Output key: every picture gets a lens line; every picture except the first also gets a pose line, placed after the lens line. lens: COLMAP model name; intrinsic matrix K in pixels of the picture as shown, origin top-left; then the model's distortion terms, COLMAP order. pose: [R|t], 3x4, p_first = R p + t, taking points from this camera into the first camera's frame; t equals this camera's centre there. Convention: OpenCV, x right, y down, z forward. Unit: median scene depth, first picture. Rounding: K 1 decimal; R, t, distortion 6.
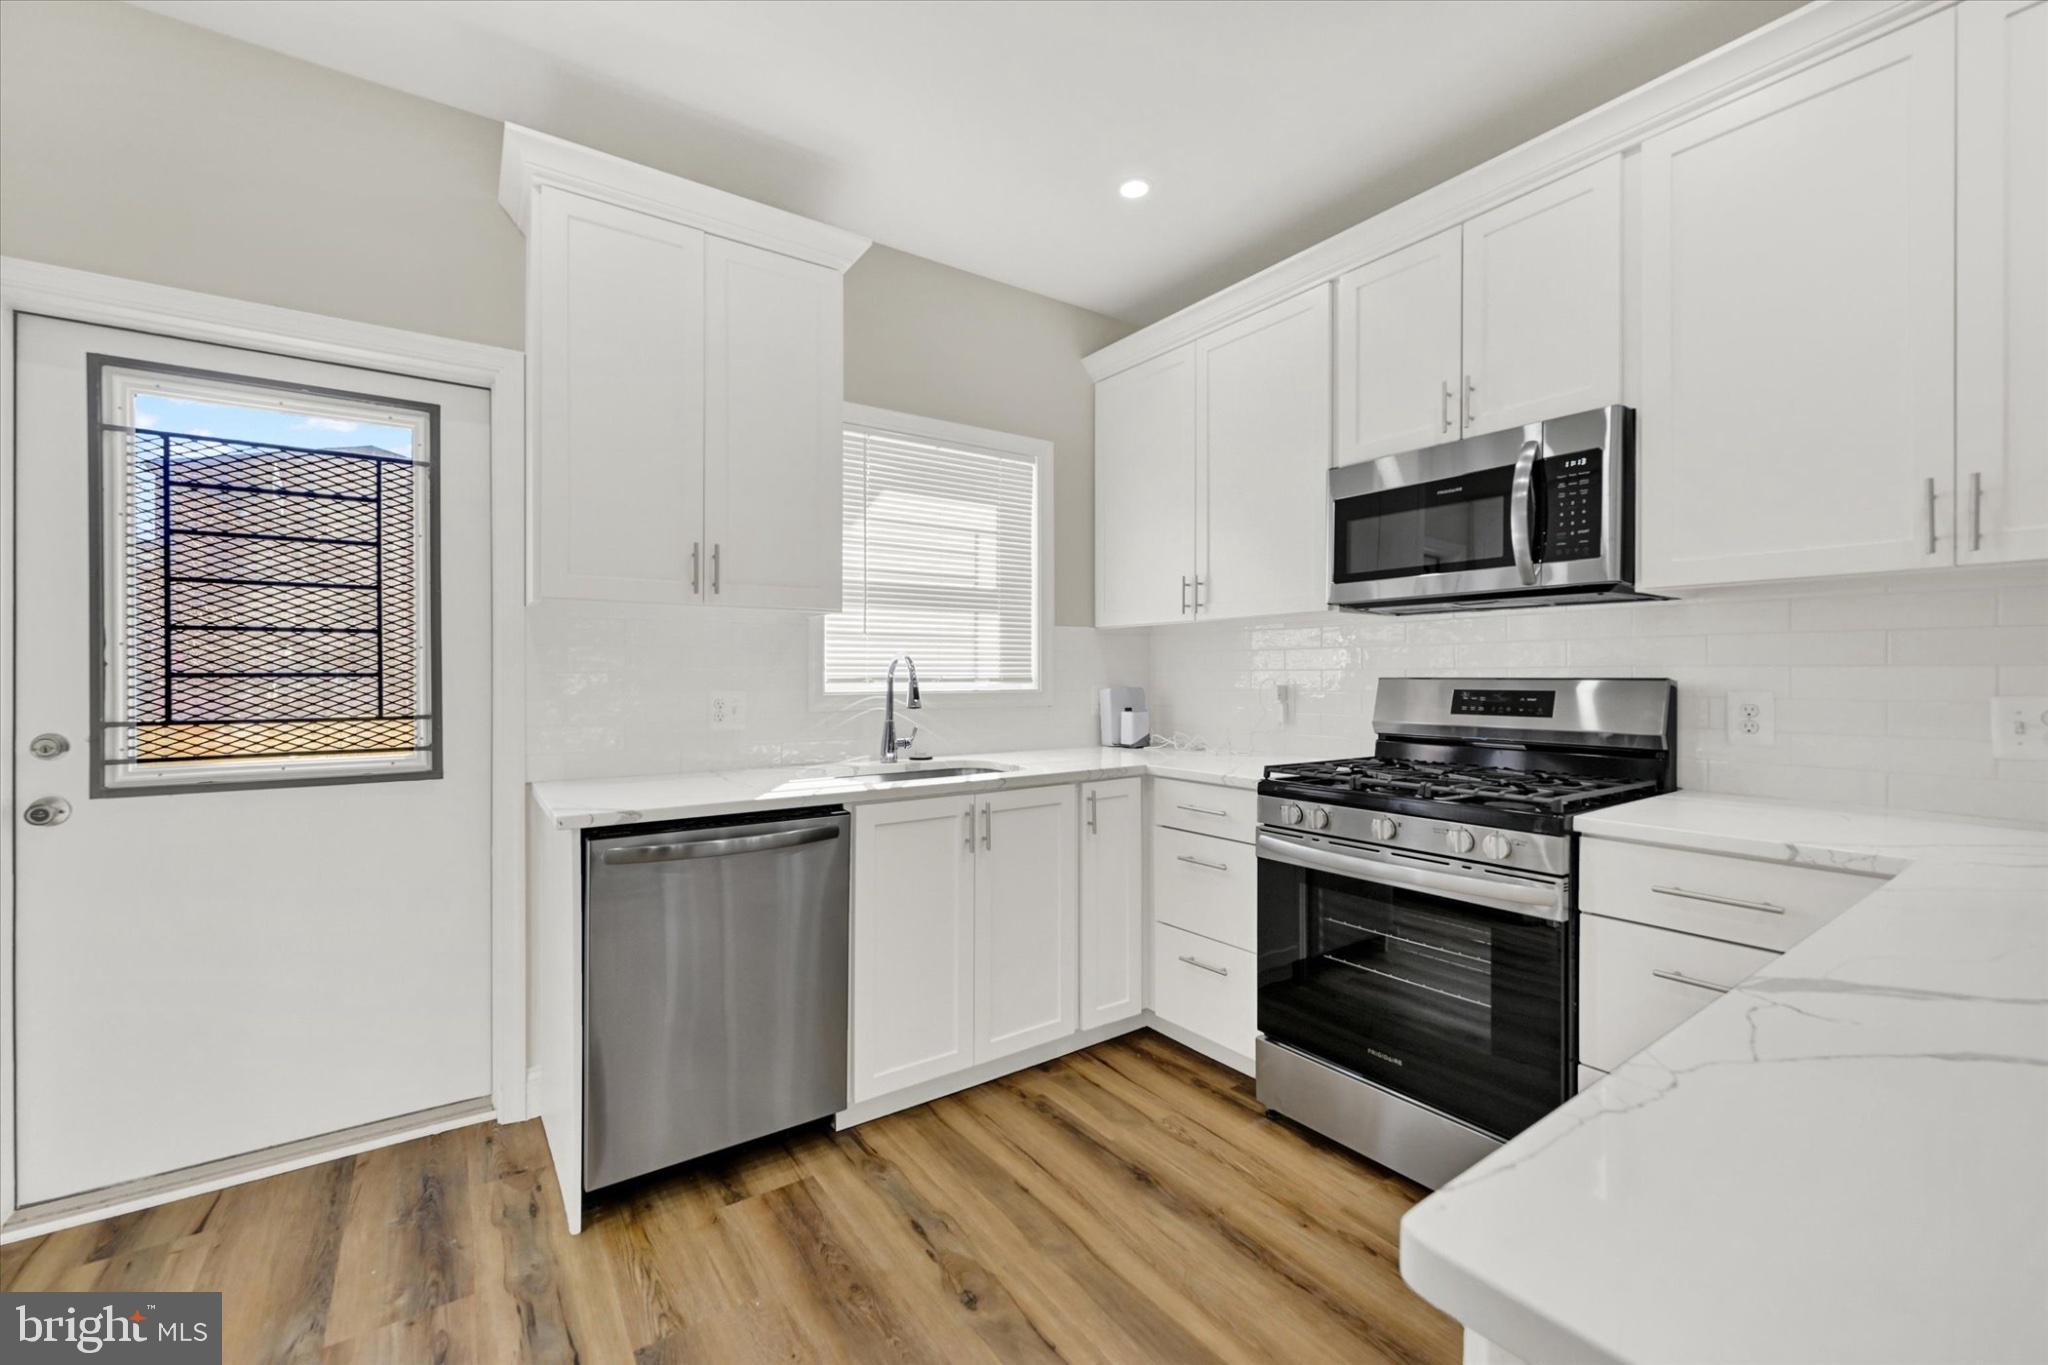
lens RADIAL K [[820.8, 0, 1018.4], [0, 820.8, 679.8], [0, 0, 1]] dist [-0.003487, 0.000612]
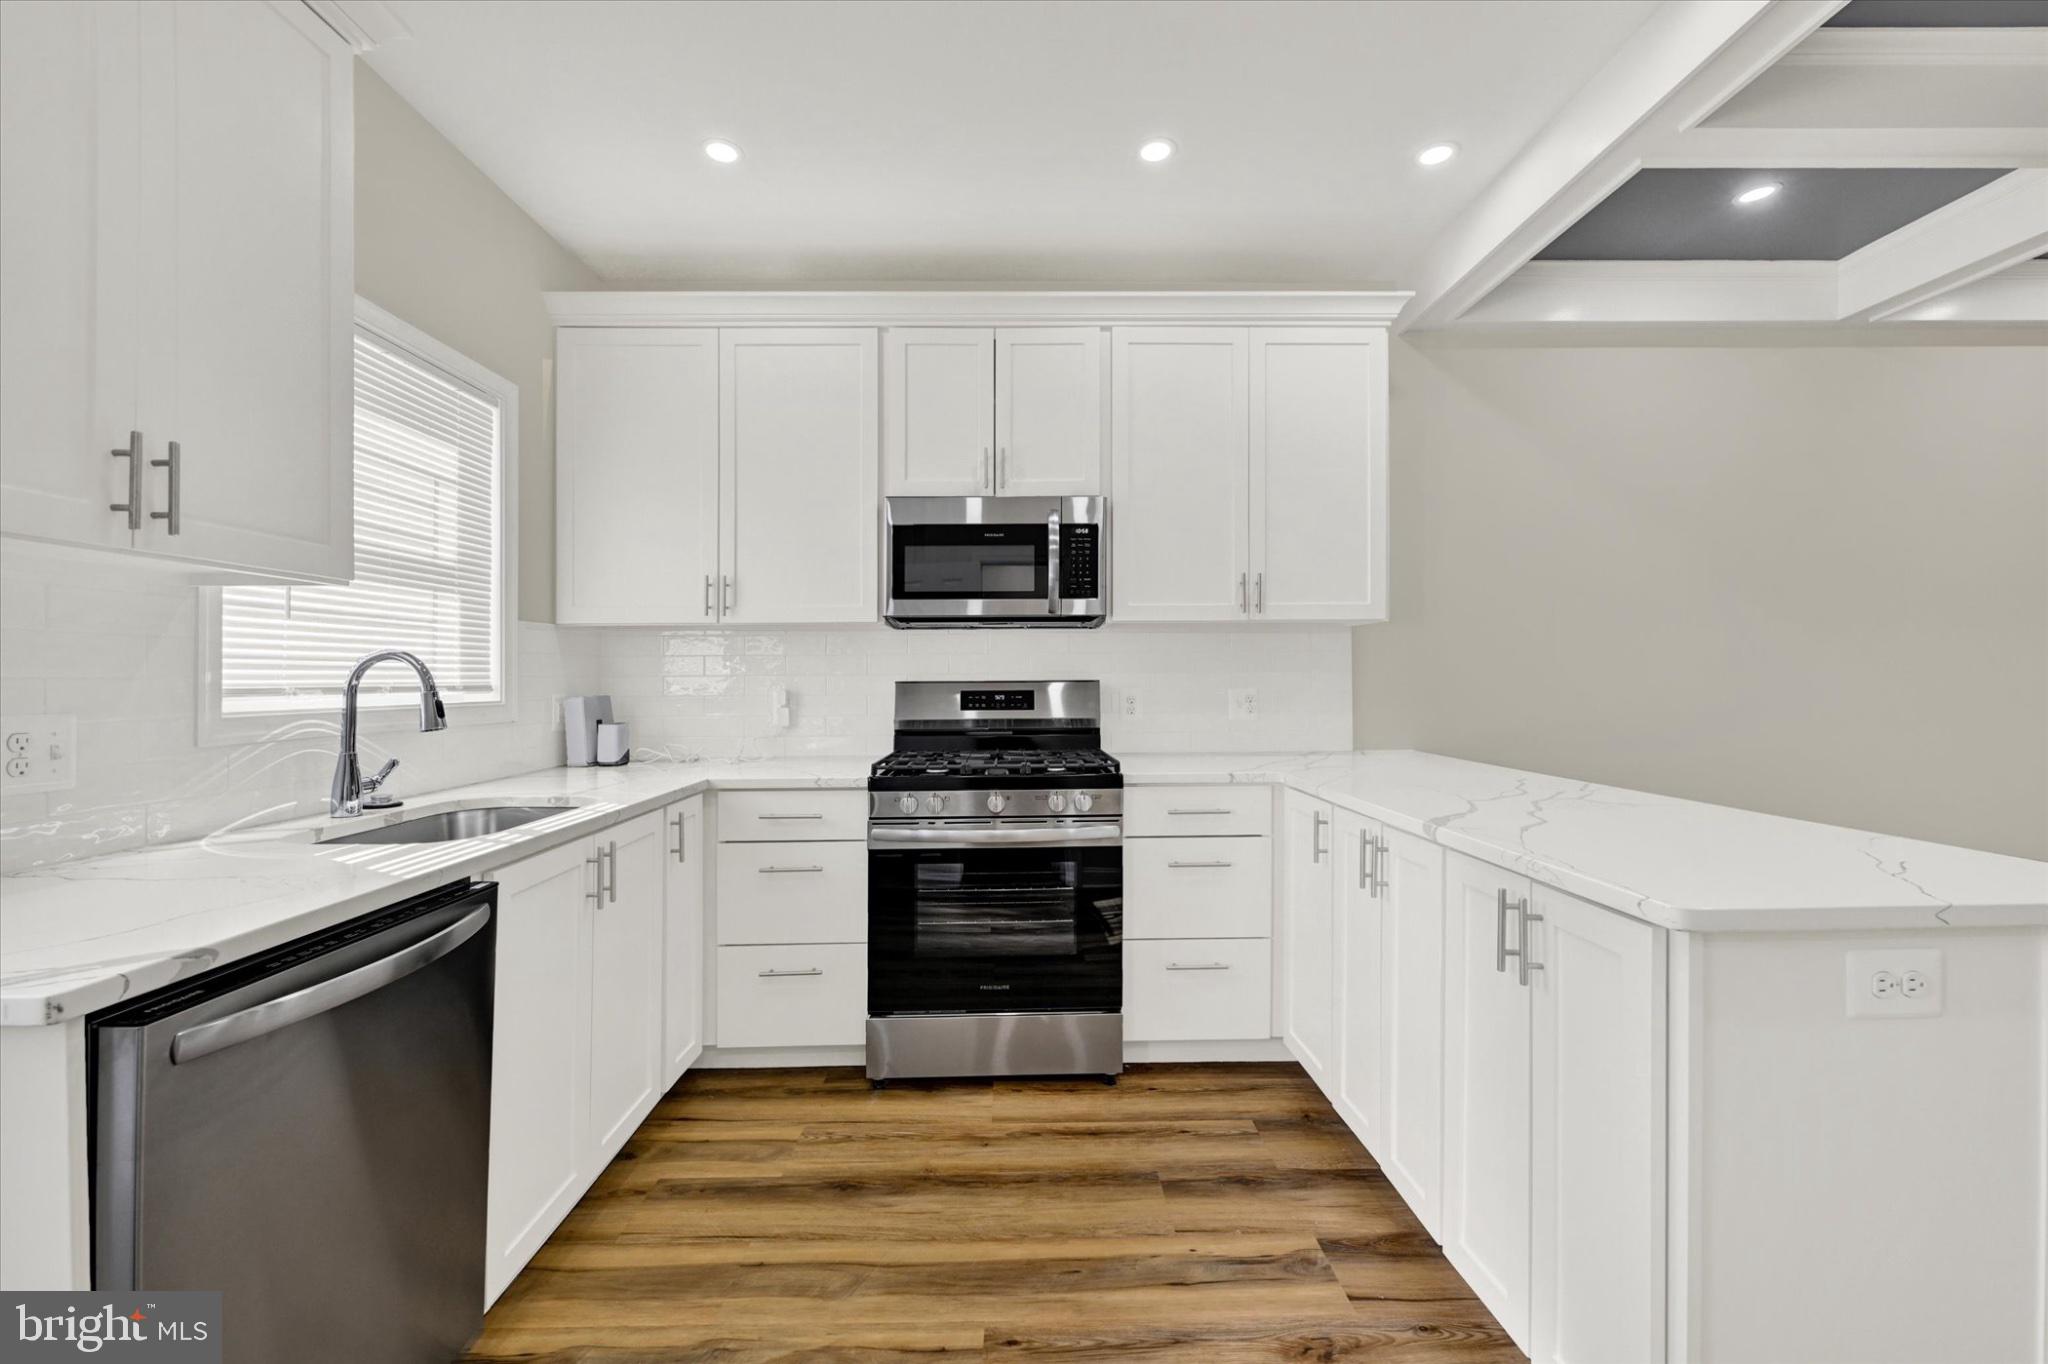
lens RADIAL K [[820.8, 0, 1015.7], [0, 820.8, 684.8], [0, 0, 1]] dist [-0.003487, 0.000612]
pose [[0.568929, -0.009565, 0.822331, -0.481413], [0.011592, 0.999926, 0.003610, -0.000928], [-0.822305, 0.007479, 0.568998, 0.232745]]
